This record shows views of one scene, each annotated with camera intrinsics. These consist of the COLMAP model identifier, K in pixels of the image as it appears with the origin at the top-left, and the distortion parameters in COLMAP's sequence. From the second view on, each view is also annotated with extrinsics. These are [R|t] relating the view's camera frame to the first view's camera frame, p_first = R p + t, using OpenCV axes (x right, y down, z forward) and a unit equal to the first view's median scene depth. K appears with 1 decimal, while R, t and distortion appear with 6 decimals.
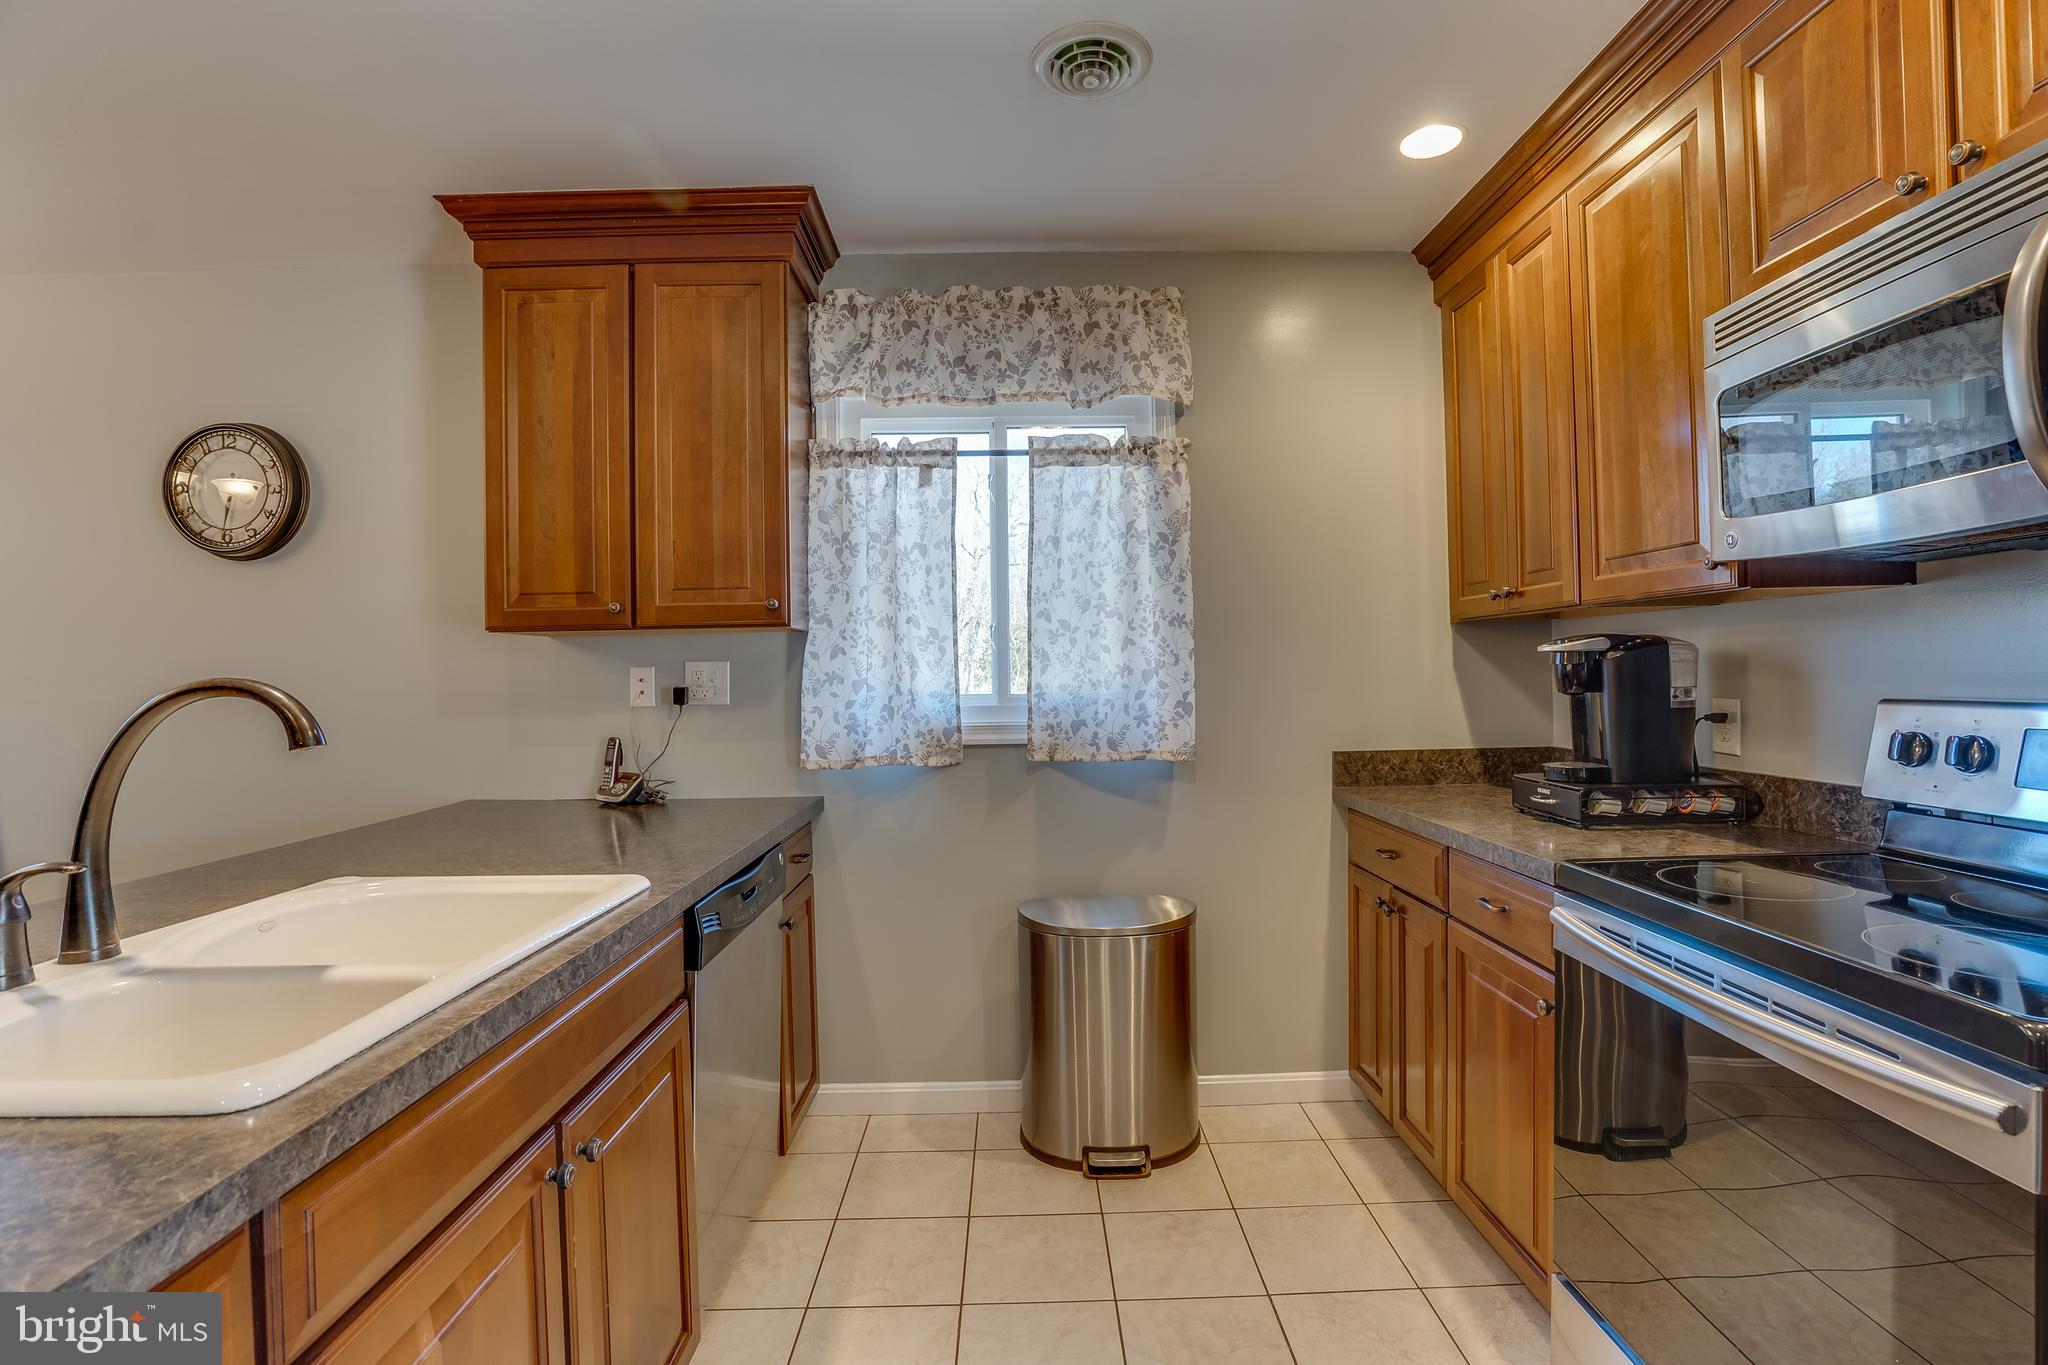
lens RADIAL K [[949.4, 0, 1024.0], [0, 949.4, 682.5], [0, 0, 1]] dist [-0.056905, 0.020609]
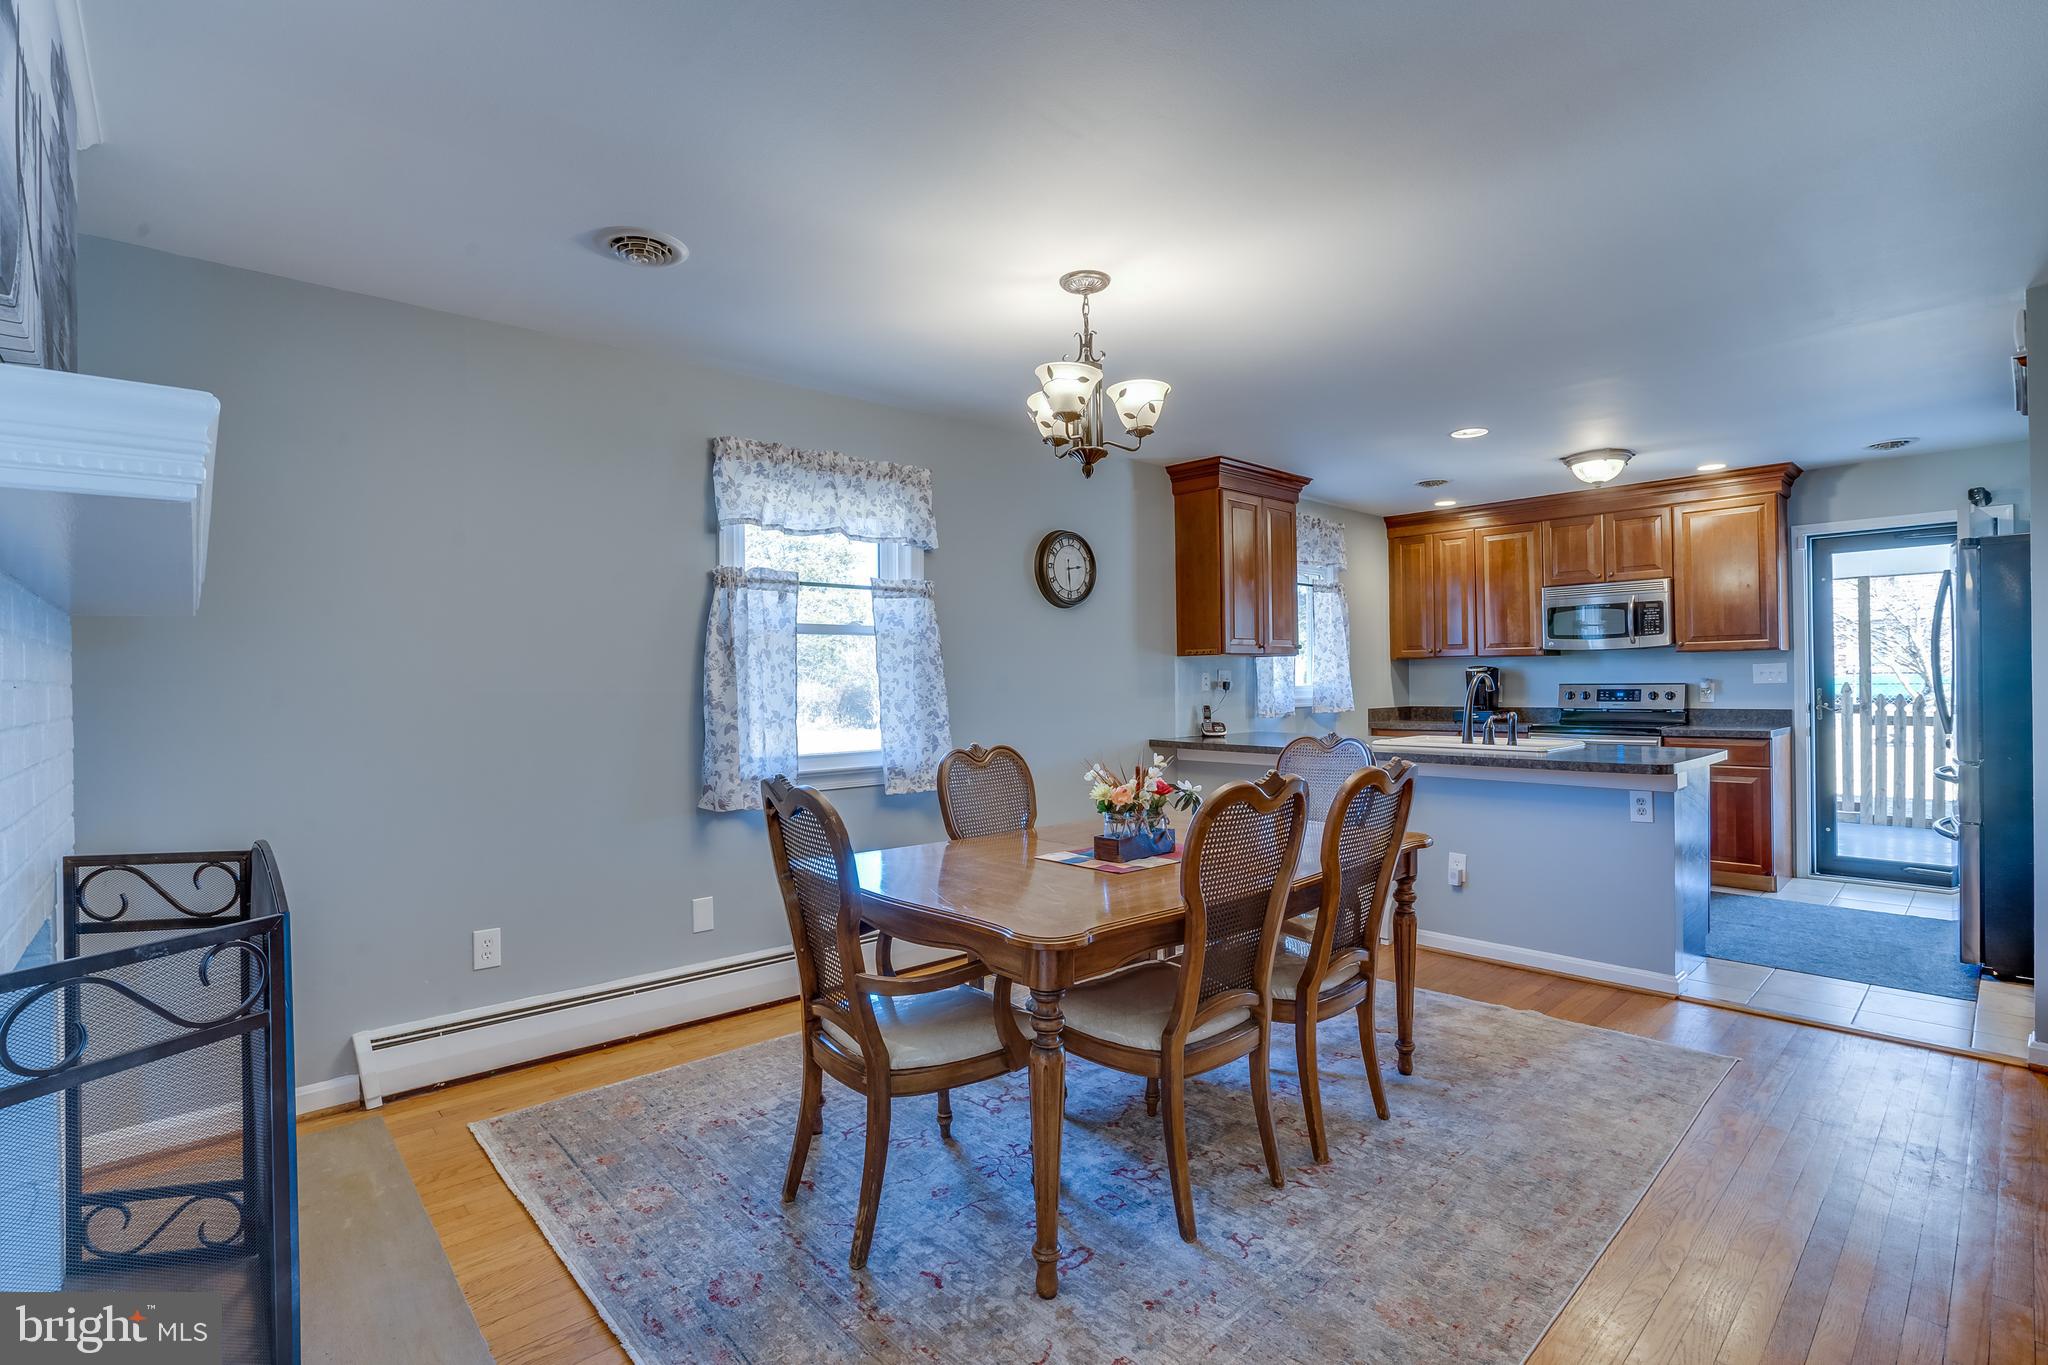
lens RADIAL K [[949.4, 0, 1024.0], [0, 949.4, 682.5], [0, 0, 1]] dist [-0.056905, 0.020609]
pose [[0.752440, 0.006432, 0.658629, -2.141171], [0.005359, 0.999859, -0.015887, 0.039019], [-0.658639, 0.015484, 0.752300, -0.324247]]
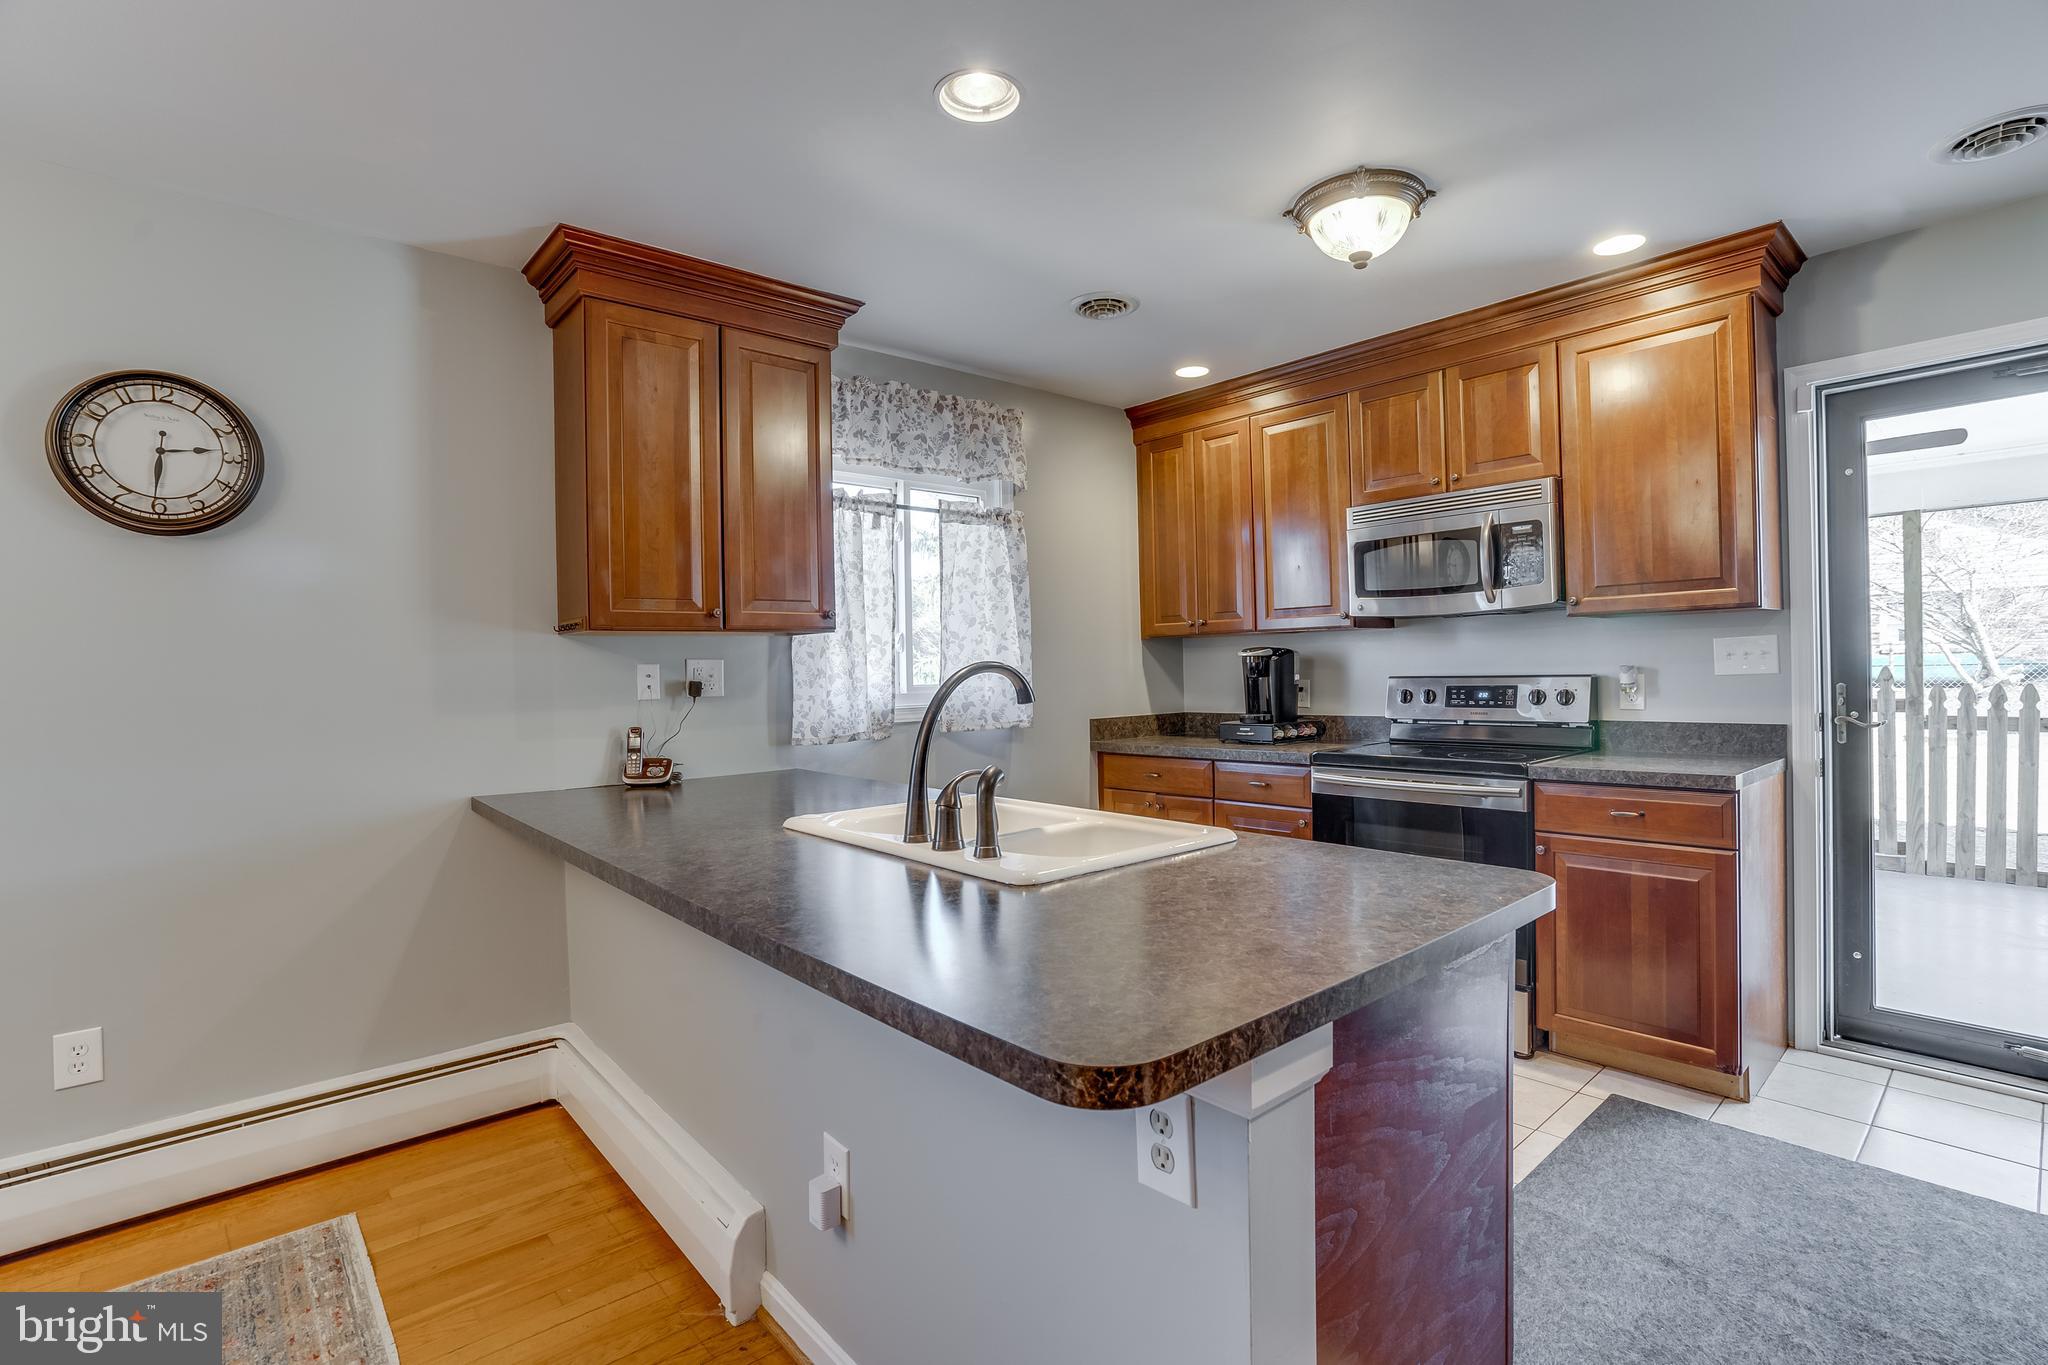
lens RADIAL K [[949.4, 0, 1024.0], [0, 949.4, 682.5], [0, 0, 1]] dist [-0.056905, 0.020609]
pose [[0.765177, -0.009311, 0.643753, -0.802745], [0.015101, 0.999880, -0.003487, 0.016525], [-0.643643, 0.012390, 0.765225, -0.146167]]
